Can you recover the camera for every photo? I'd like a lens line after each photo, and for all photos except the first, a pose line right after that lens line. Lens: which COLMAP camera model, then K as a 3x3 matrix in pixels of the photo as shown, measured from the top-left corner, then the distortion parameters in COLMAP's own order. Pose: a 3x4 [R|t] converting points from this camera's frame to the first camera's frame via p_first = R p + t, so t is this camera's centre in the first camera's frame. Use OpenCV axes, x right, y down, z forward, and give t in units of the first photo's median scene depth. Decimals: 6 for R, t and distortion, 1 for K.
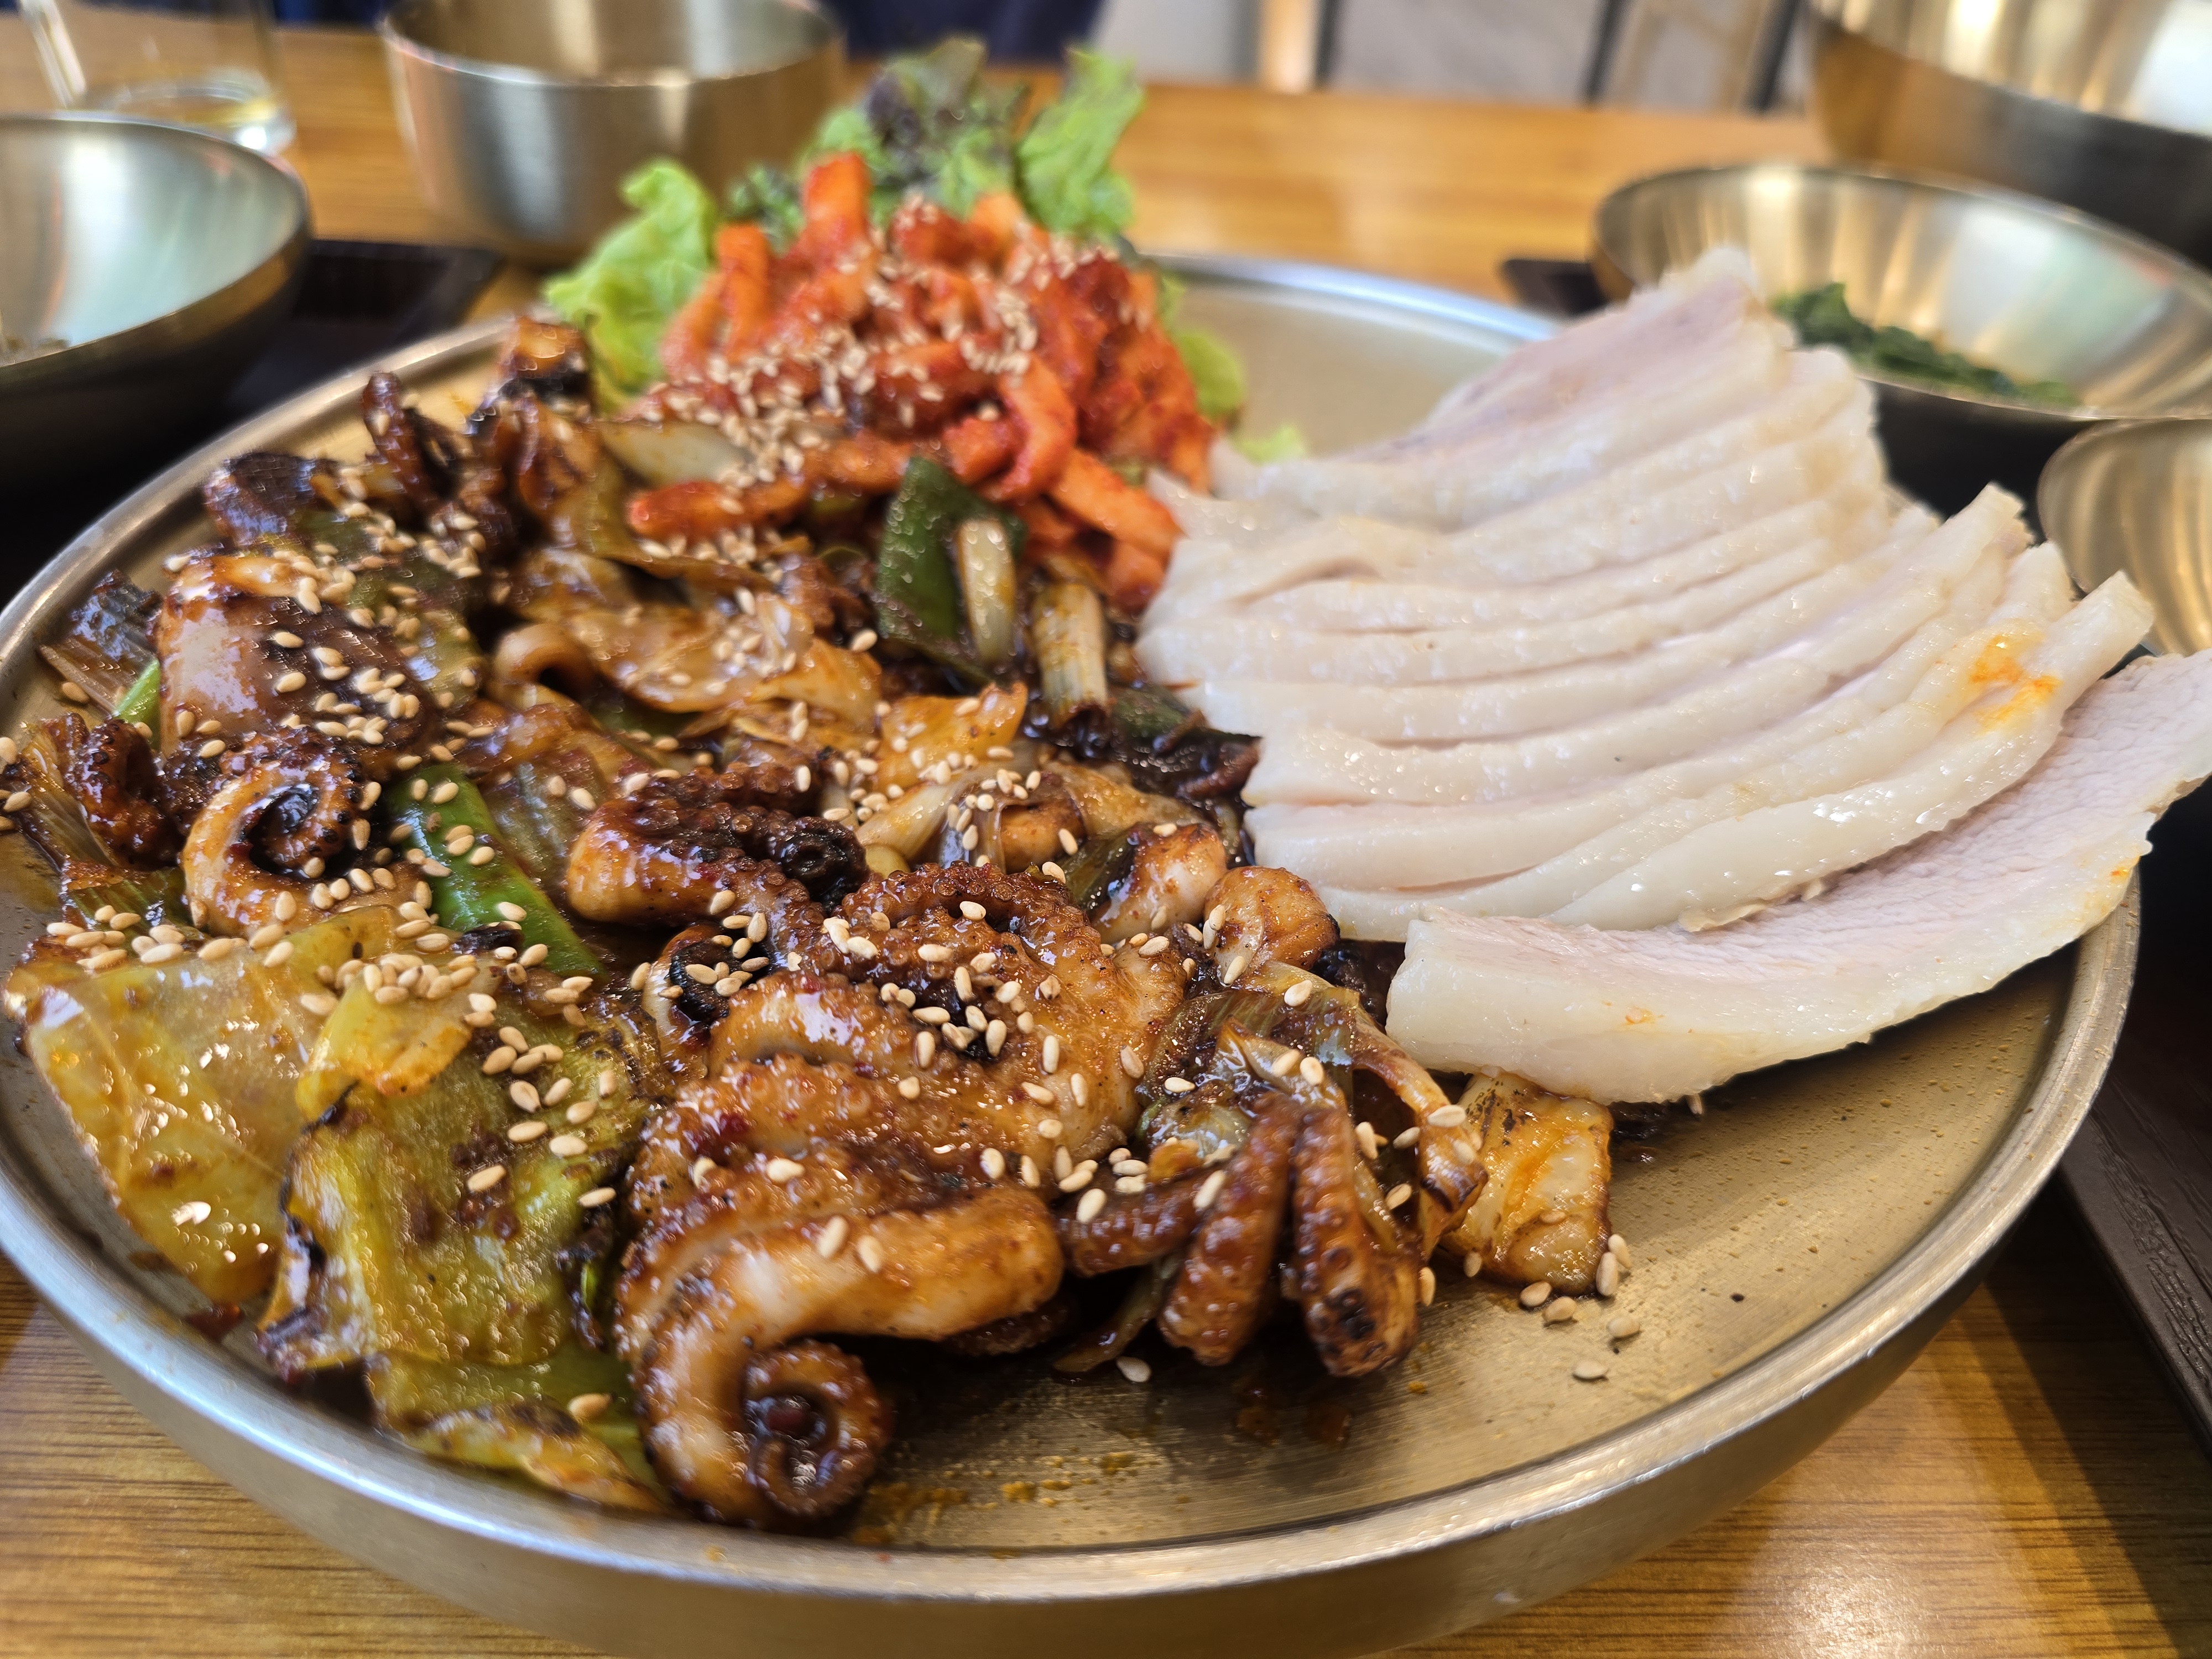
lens RADIAL K [[1516.4, 0, 1106.0], [0, 1516.4, 829.5], [0, 0, 1]] dist [-0.000683, -0.003376]
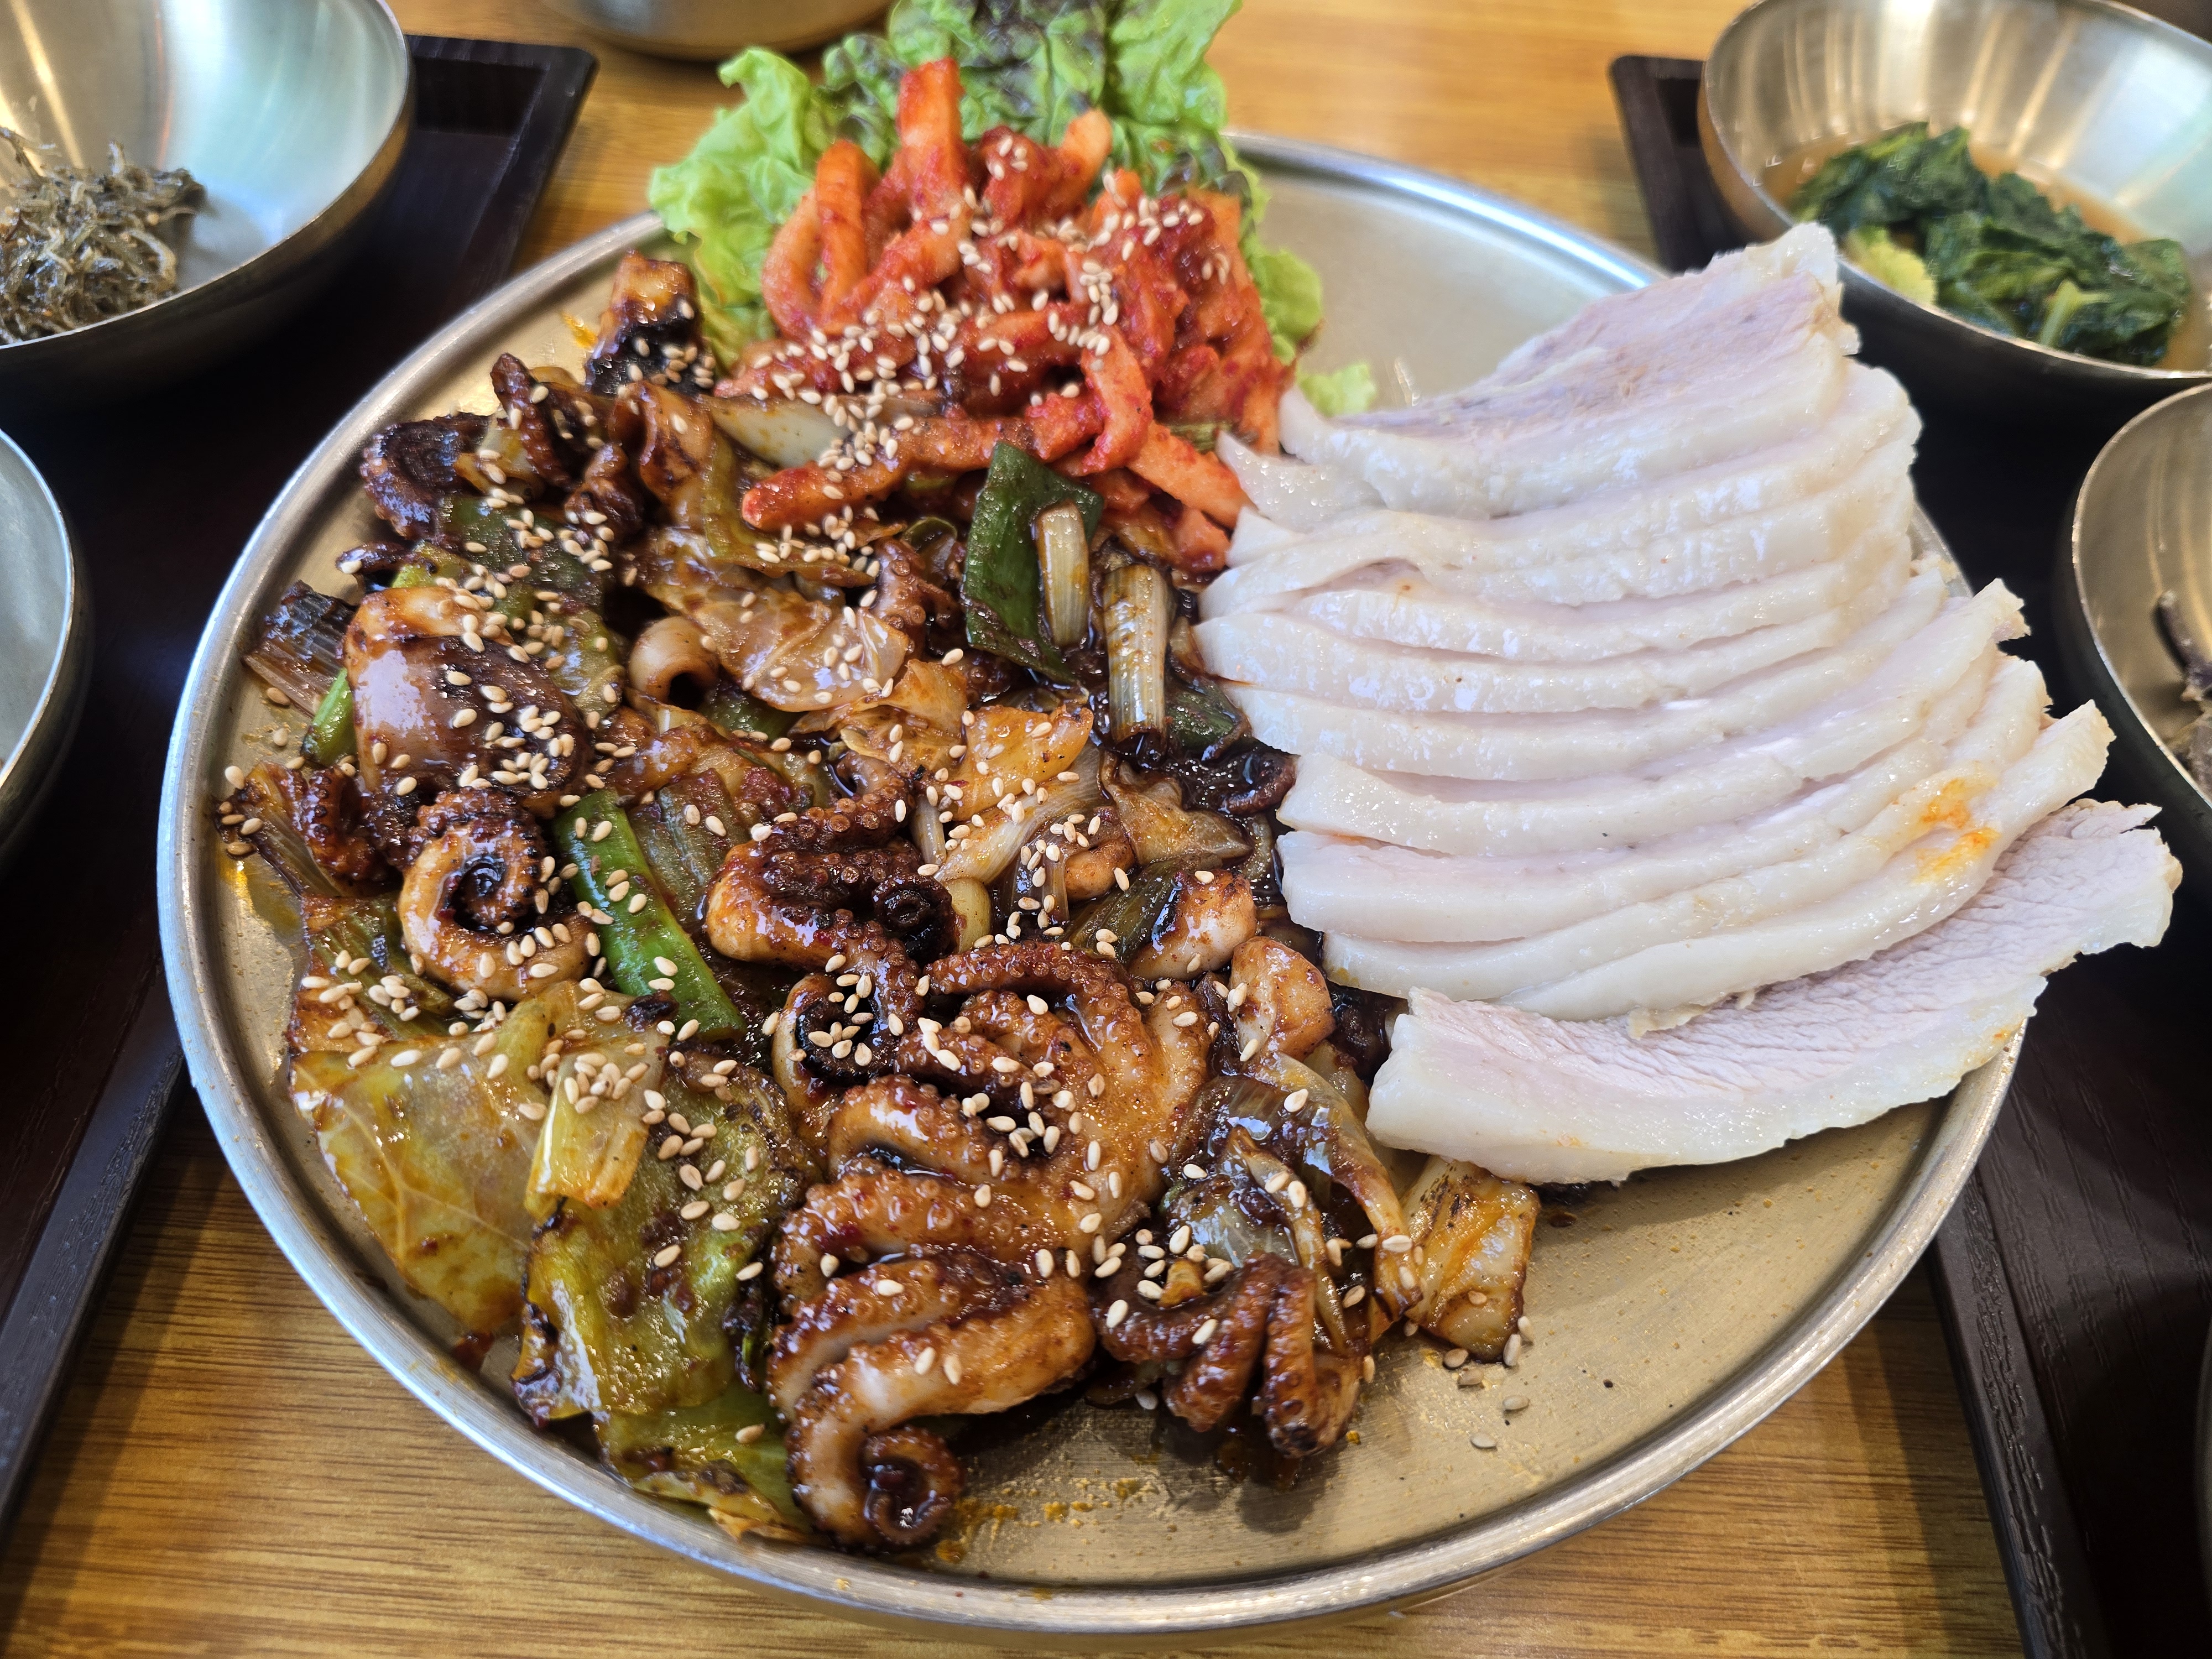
lens RADIAL K [[1460.5, 0, 1106.0], [0, 1460.5, 829.5], [0, 0, 1]] dist [0.043266, -0.049694]
pose [[0.997758, 0.050609, -0.043791, 0.010390], [-0.037812, 0.966180, 0.255080, -0.325316], [0.055219, -0.252852, 0.965928, -0.092340]]
